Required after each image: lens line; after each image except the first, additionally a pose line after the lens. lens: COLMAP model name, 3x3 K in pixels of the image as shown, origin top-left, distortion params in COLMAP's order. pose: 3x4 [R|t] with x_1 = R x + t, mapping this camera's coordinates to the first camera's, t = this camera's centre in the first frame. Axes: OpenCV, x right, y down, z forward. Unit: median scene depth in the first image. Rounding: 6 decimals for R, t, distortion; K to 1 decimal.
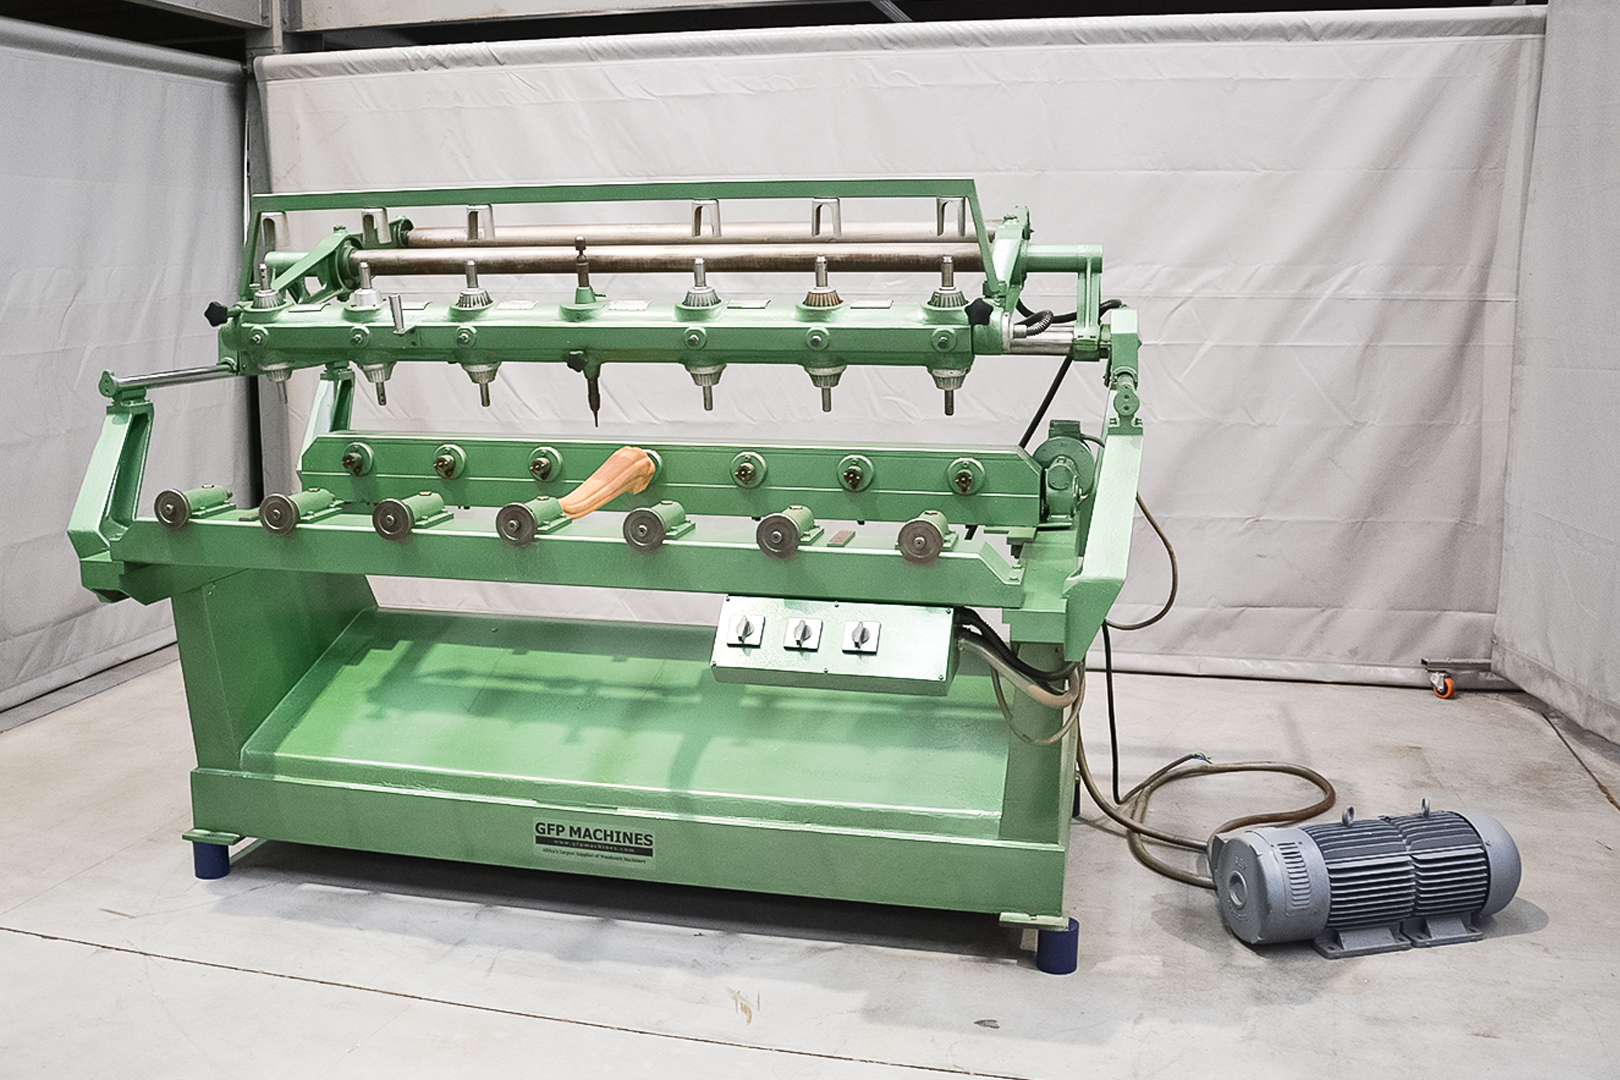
lens RADIAL K [[1547.3, 0, 734.6], [0, 1547.3, 493.1], [0, 0, 1]] dist [-0.152315, 0.109056]
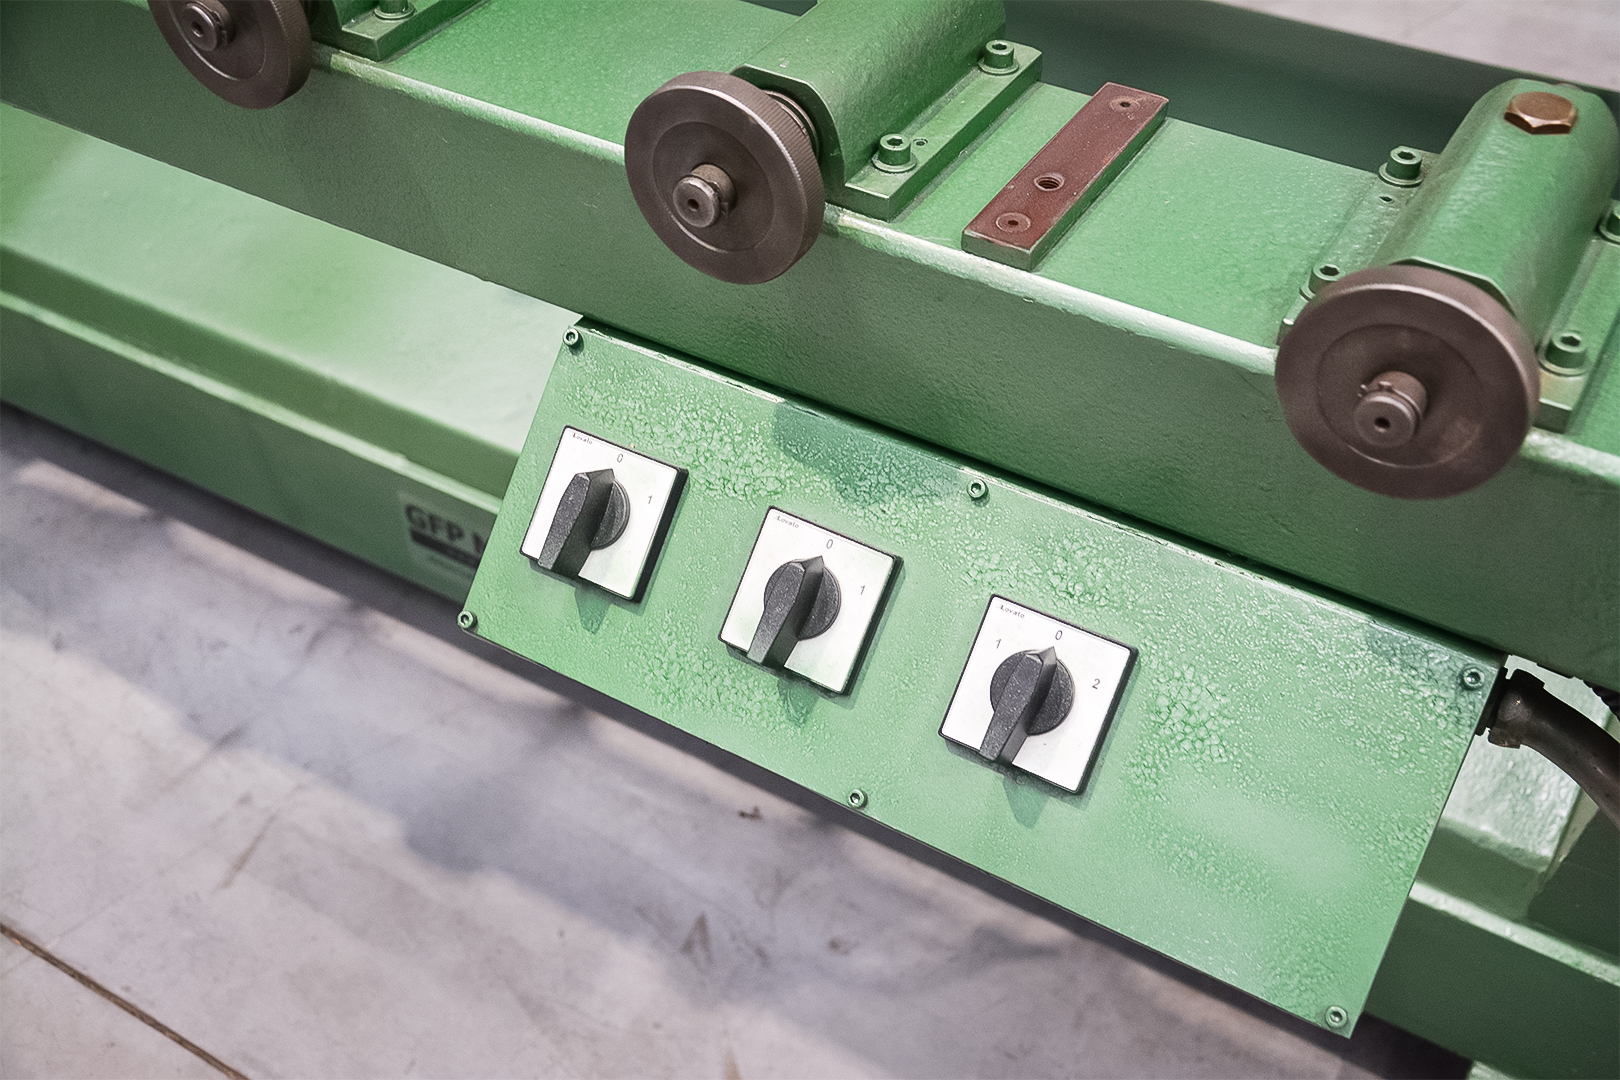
lens RADIAL K [[1766.4, 0, 810.0], [0, 1766.4, 540.0], [0, 0, 1]] dist [0.001217, 0.003868]
pose [[0.960120, 0.191116, -0.204067, 0.075416], [-0.046483, 0.828843, 0.557547, -0.050483], [0.275696, -0.525826, 0.804673, 0.610423]]
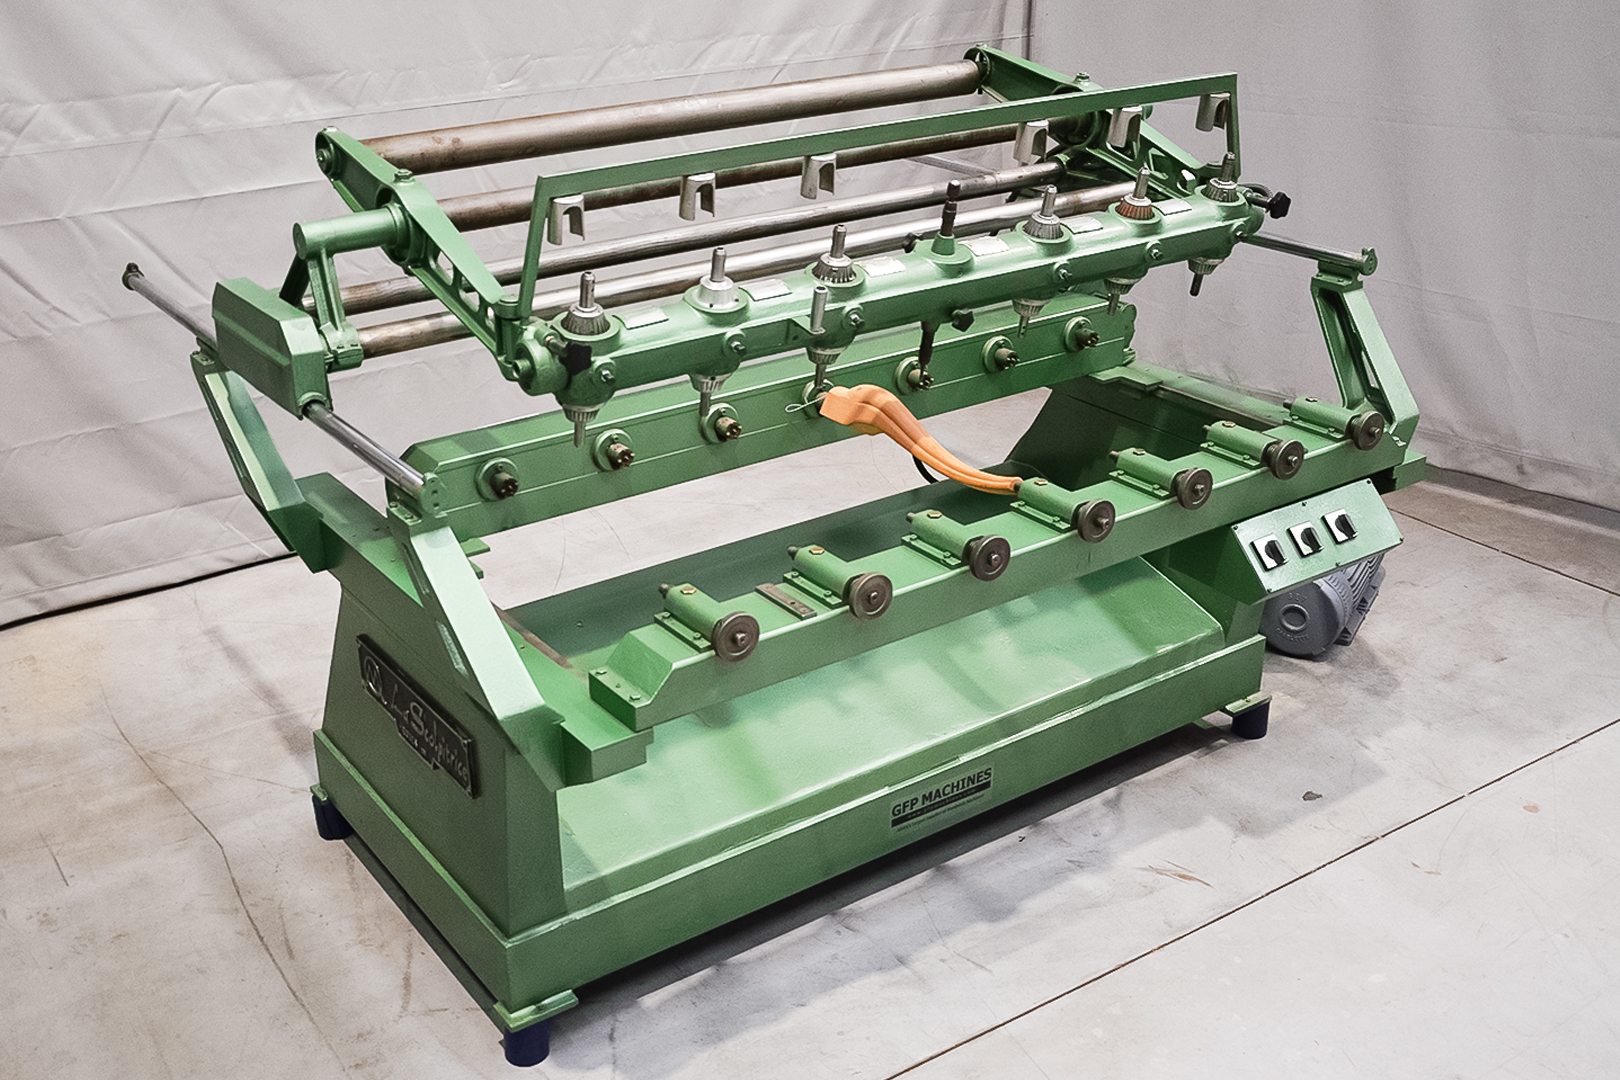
lens RADIAL K [[1677.5, 0, 747.9], [0, 1677.5, 487.0], [0, 0, 1]] dist [-0.042283, 0.001303]
pose [[0.667357, -0.290848, 0.685596, -0.796358], [0.129868, 0.951931, 0.277422, -0.252926], [-0.733327, -0.096103, 0.673050, 0.384567]]
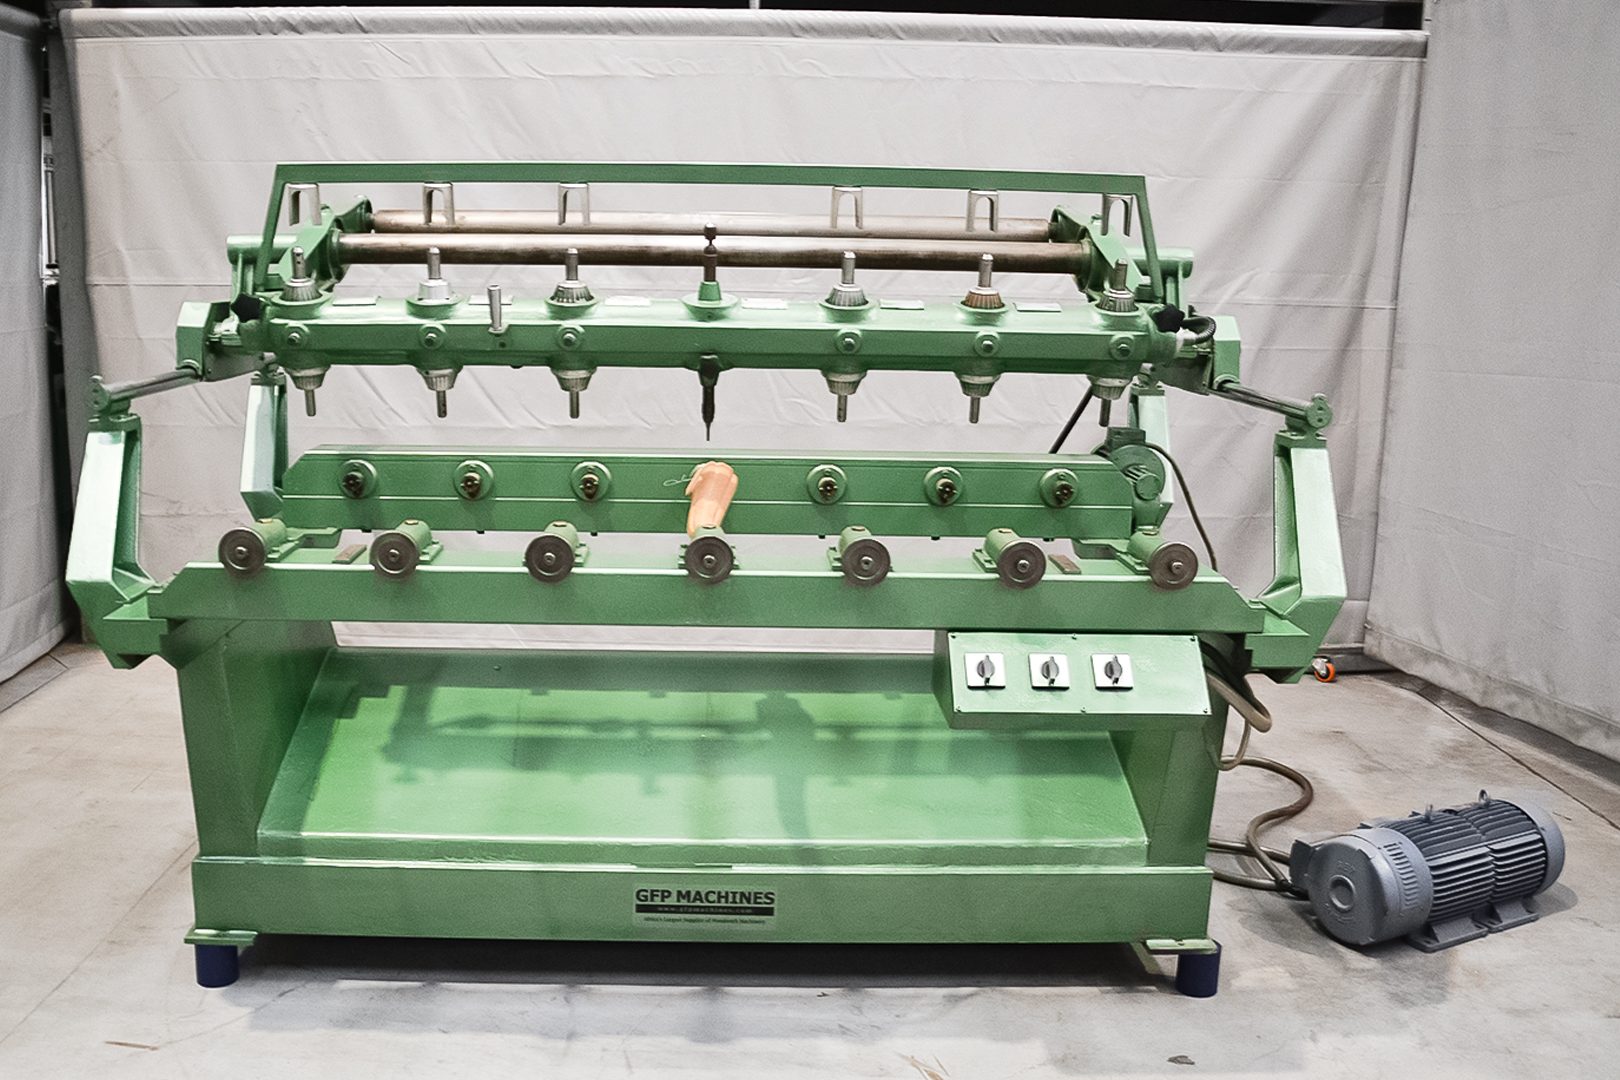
lens RADIAL K [[1493.7, 0, 744.4], [0, 1493.7, 543.0], [0, 0, 1]] dist [-0.150148, 0.105944]
pose [[0.964778, -0.028951, 0.261466, -0.276423], [0.018386, 0.998916, 0.042766, -0.019555], [-0.262421, -0.036453, 0.964265, 0.160553]]
